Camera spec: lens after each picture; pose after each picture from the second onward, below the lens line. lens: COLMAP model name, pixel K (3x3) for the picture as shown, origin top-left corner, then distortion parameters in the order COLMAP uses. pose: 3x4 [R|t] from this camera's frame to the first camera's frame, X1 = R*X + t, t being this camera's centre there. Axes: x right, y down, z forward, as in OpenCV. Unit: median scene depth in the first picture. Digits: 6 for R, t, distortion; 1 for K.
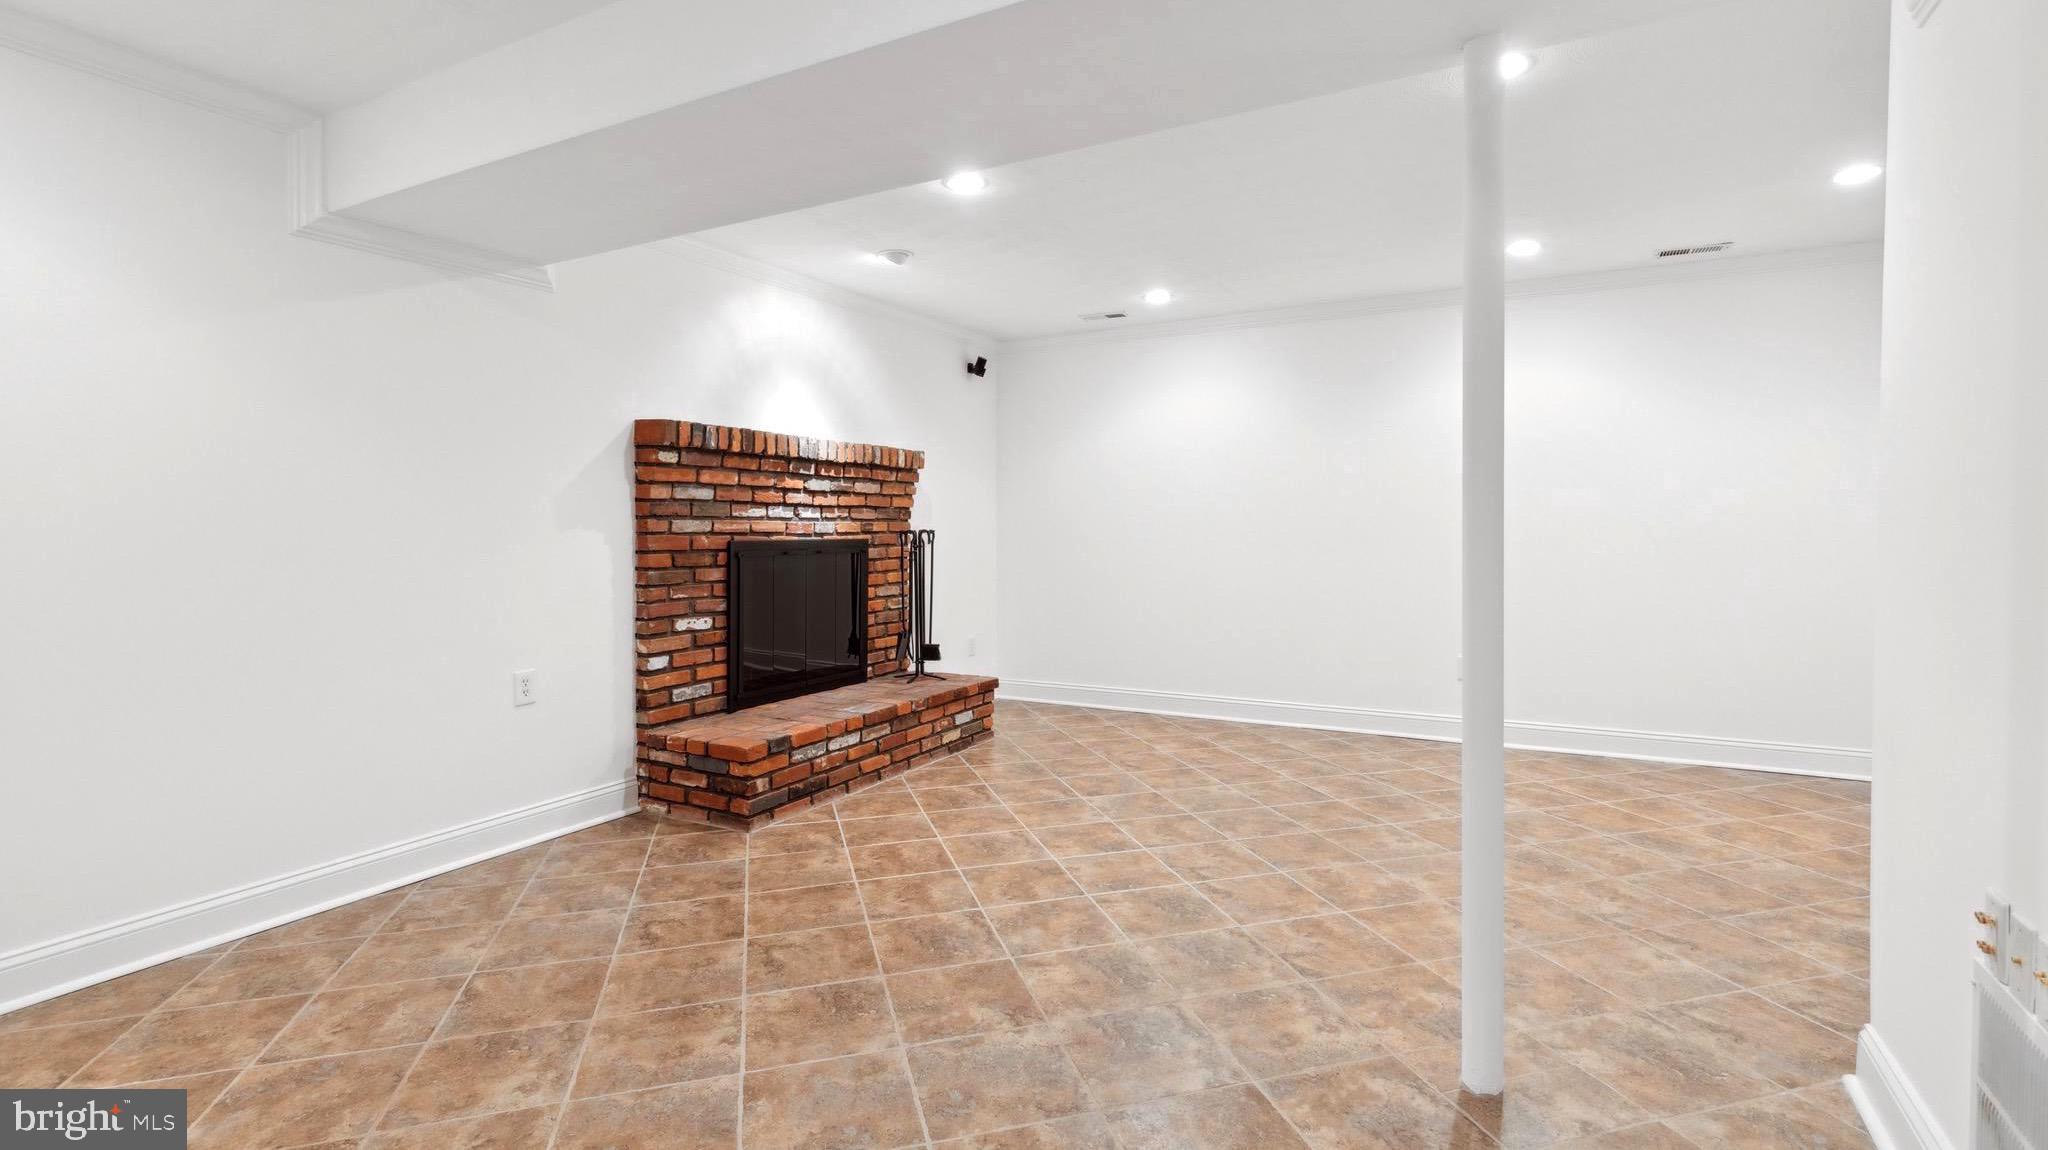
lens RADIAL K [[934.9, 0, 1033.6], [0, 934.9, 538.3], [0, 0, 1]] dist [0.002110, -0.000637]
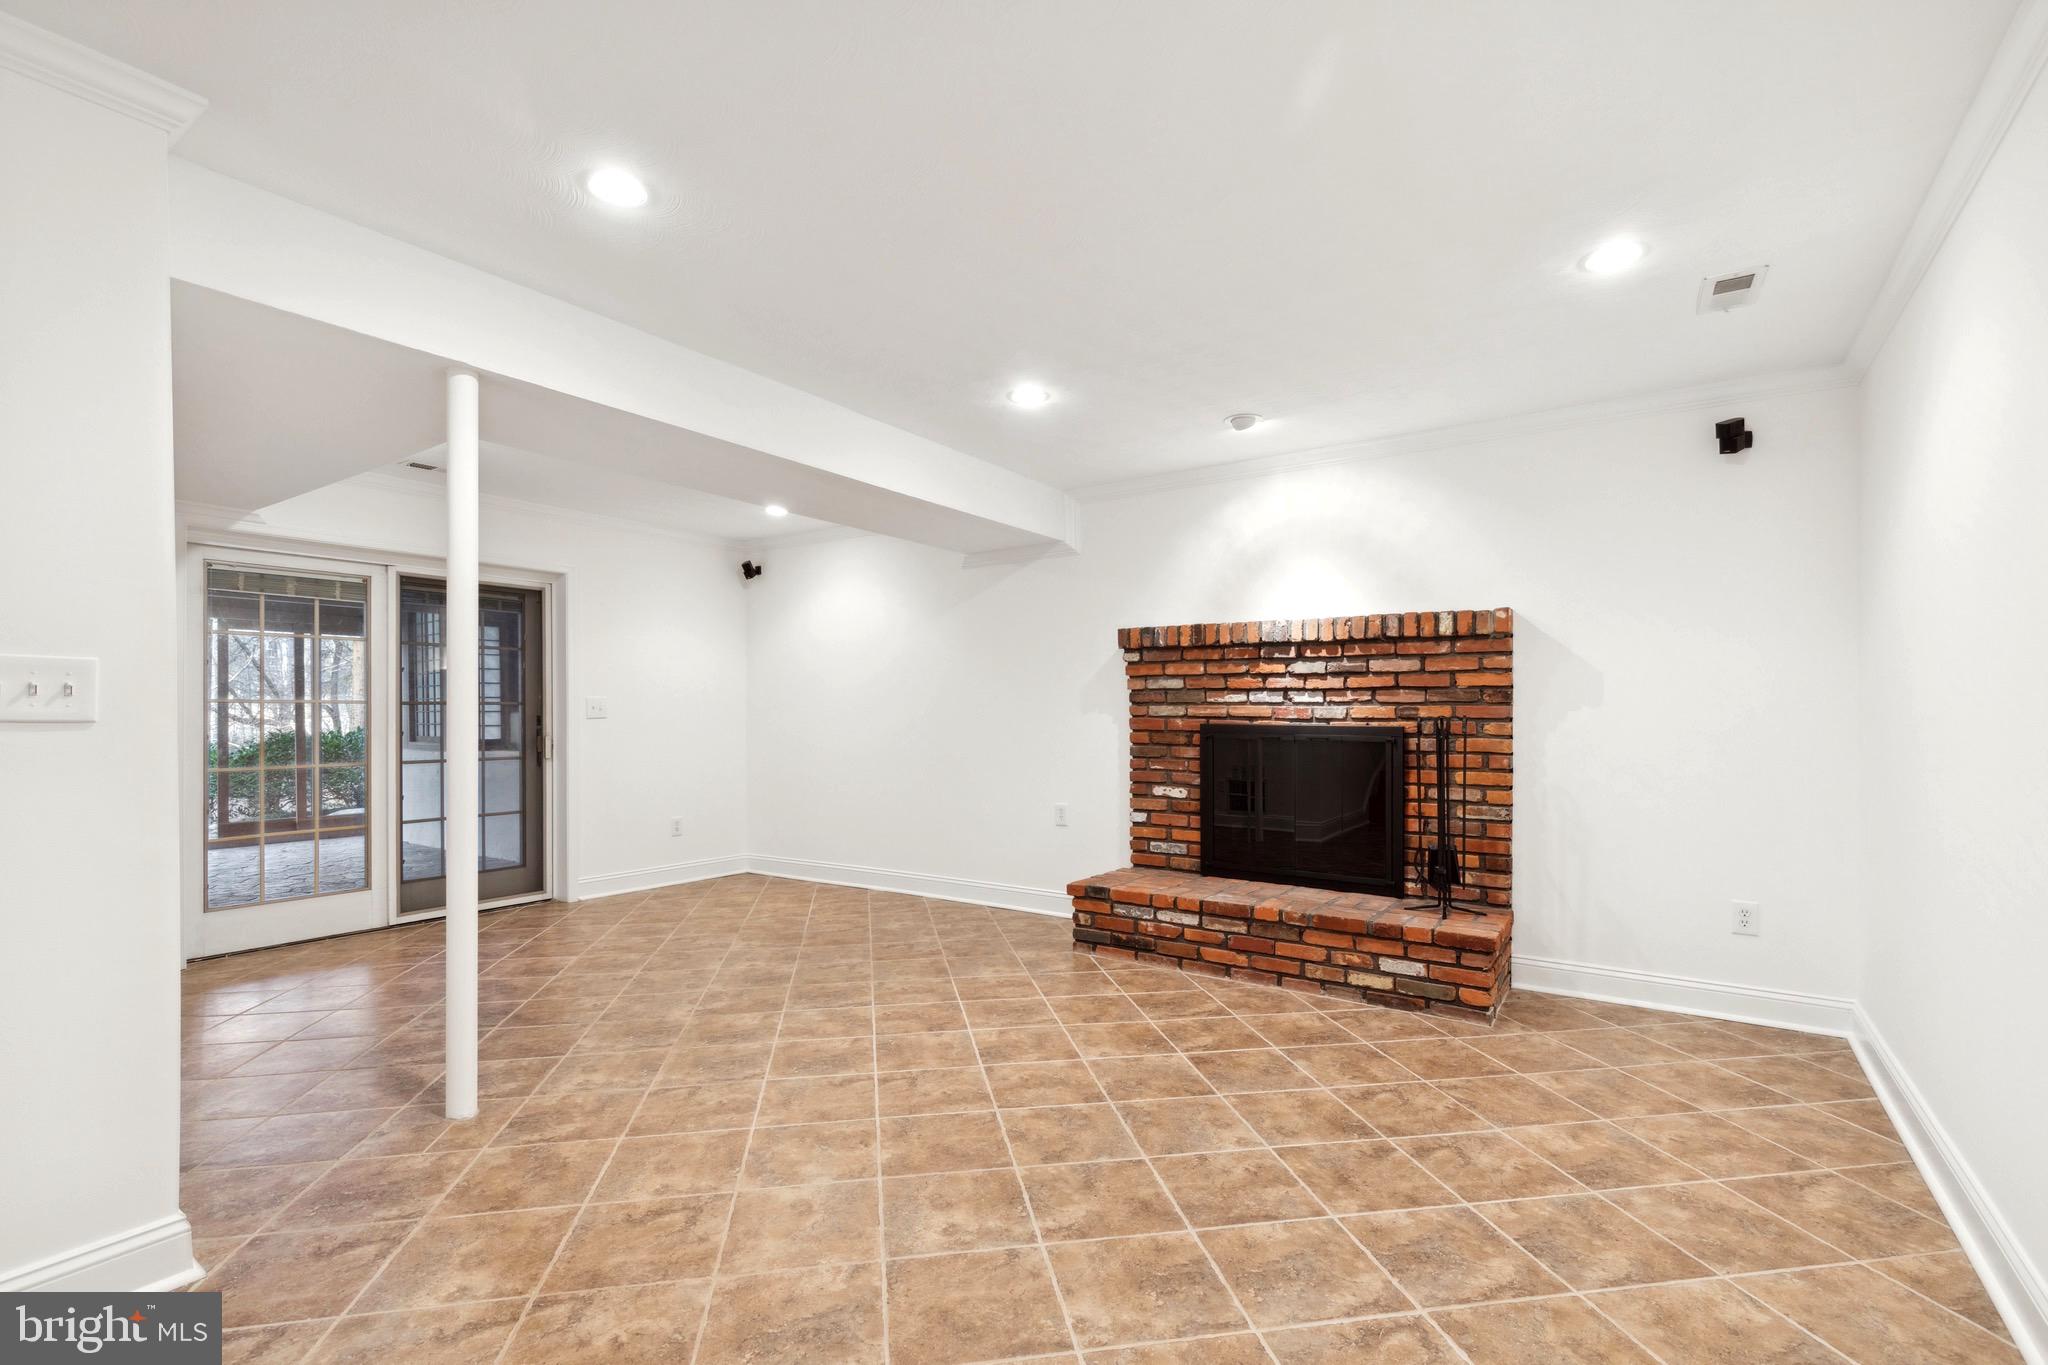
lens RADIAL K [[930.7, 0, 1036.2], [0, 930.7, 704.0], [0, 0, 1]] dist [0.002078, -0.000628]
pose [[-0.099205, -0.003976, -0.995059, 0.929955], [-0.012841, 0.999914, -0.002715, -0.017566], [0.994984, 0.012509, -0.099248, 1.036996]]
